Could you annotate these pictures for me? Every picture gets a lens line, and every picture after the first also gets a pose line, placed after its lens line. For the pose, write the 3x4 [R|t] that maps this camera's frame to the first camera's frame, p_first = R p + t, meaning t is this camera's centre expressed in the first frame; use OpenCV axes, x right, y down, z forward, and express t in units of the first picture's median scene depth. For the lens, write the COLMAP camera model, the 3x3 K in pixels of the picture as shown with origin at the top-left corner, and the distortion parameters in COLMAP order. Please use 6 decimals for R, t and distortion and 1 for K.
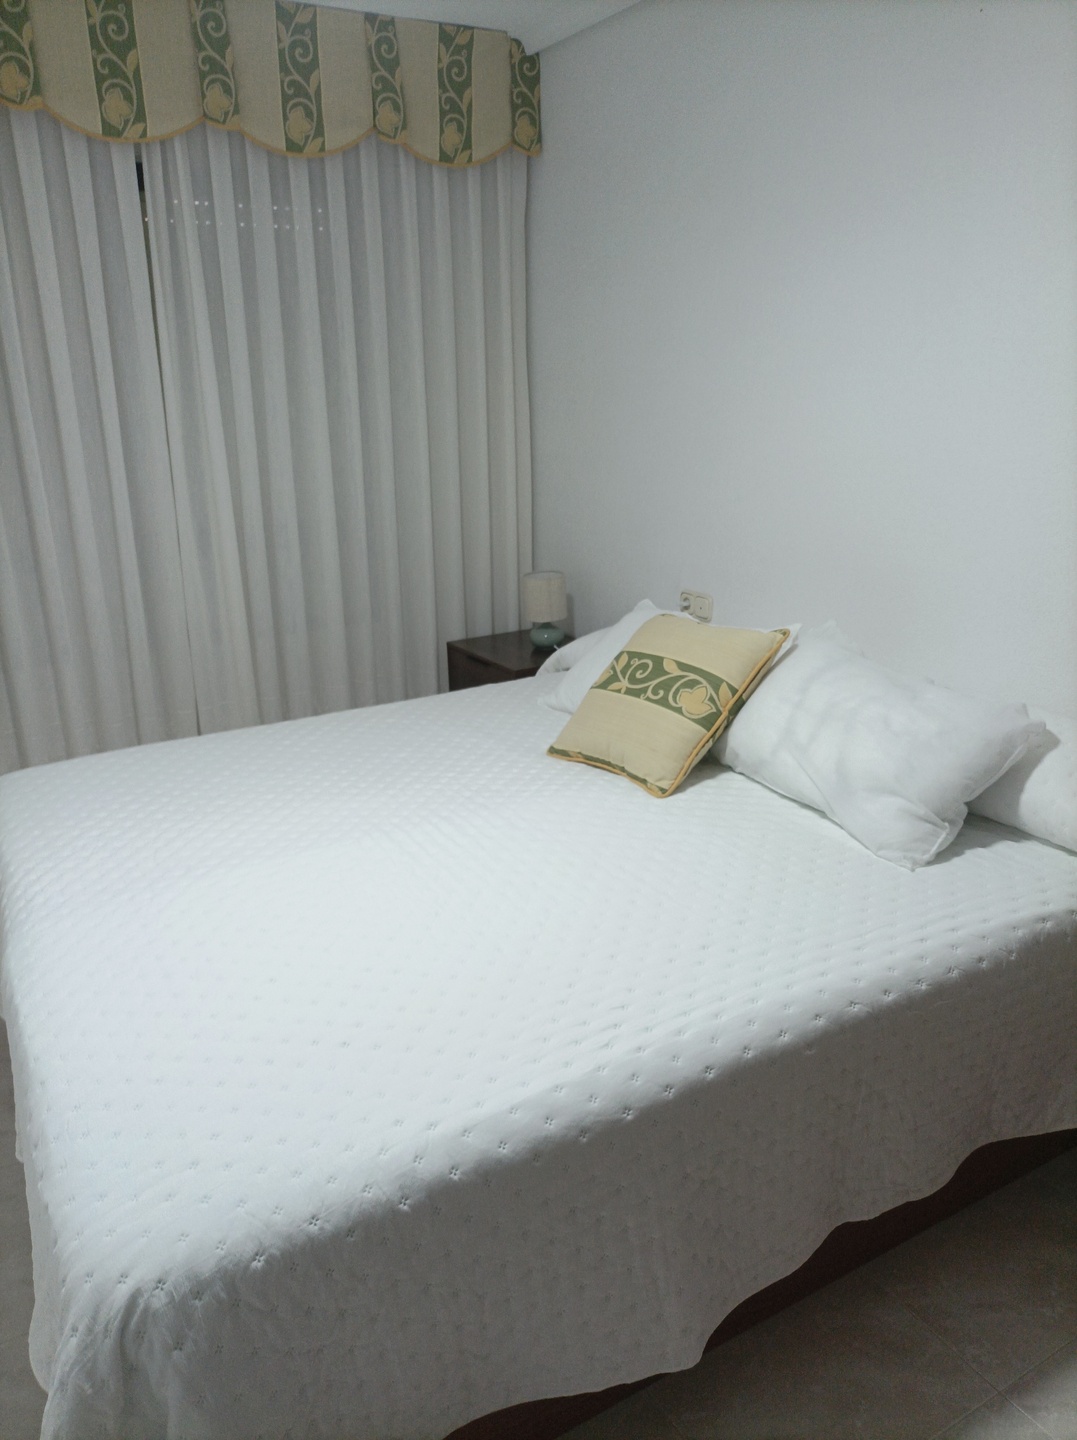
lens RADIAL K [[1093.2, 0, 524.5], [0, 1093.2, 720.2], [0, 0, 1]] dist [0.026068, -0.019882]
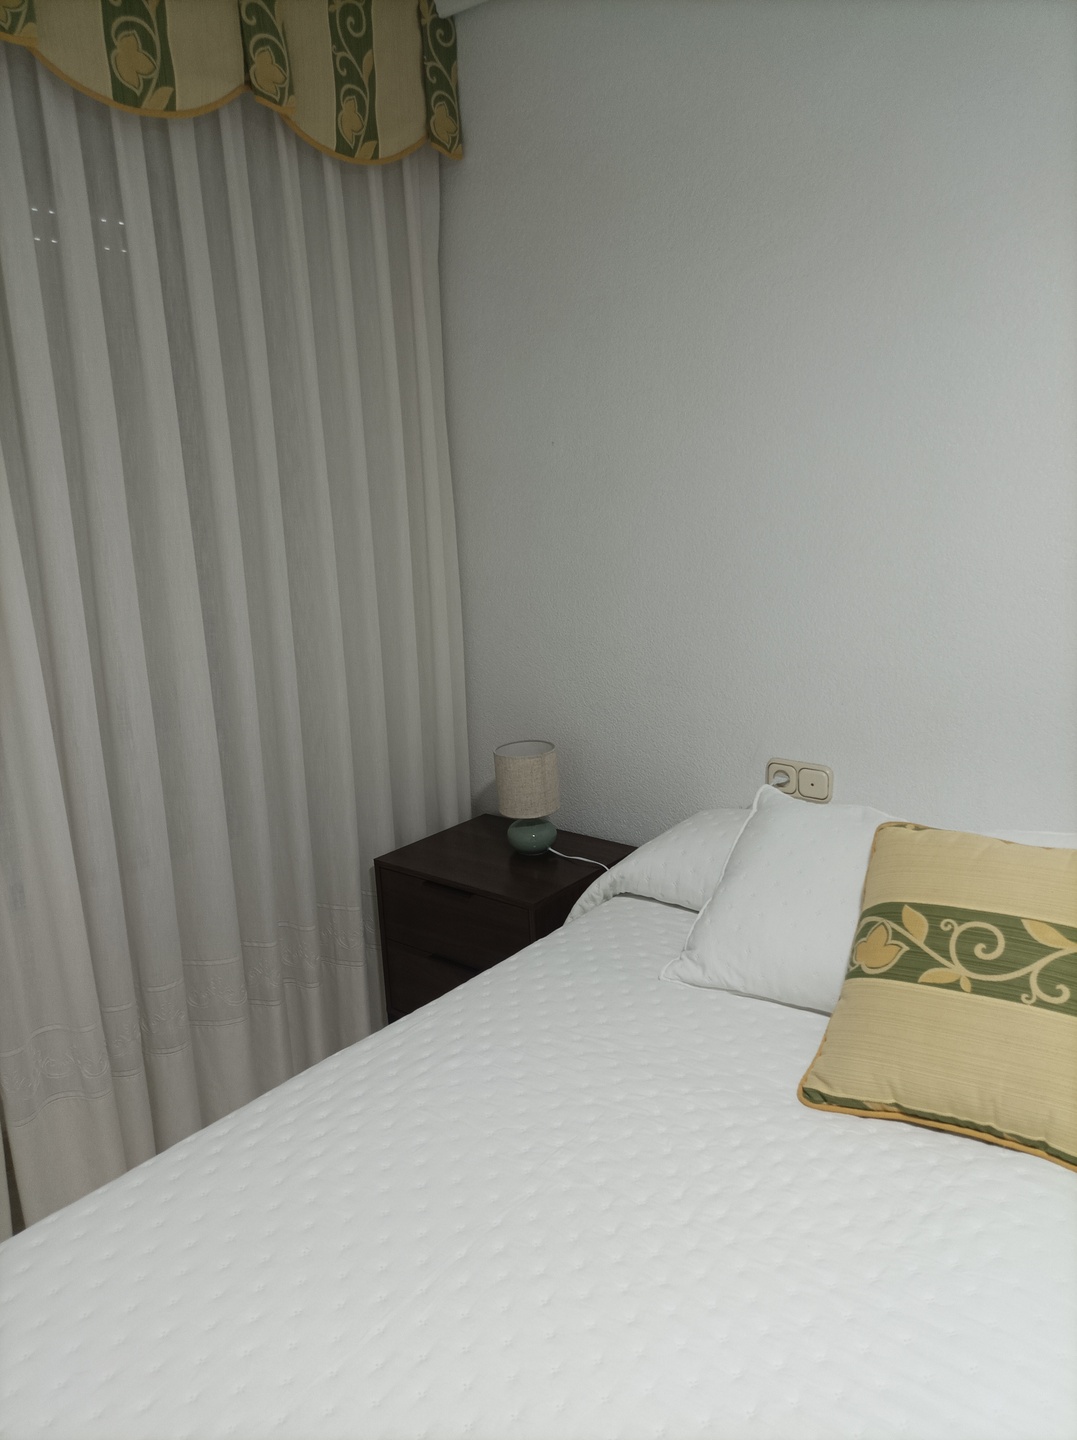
lens RADIAL K [[1093.2, 0, 551.7], [0, 1093.2, 726.0], [0, 0, 1]] dist [0.026068, -0.019882]
pose [[0.939344, -0.099220, 0.328313, -0.208557], [0.126882, 0.989859, -0.063879, -0.110673], [-0.318645, 0.101662, 0.942407, 0.376545]]
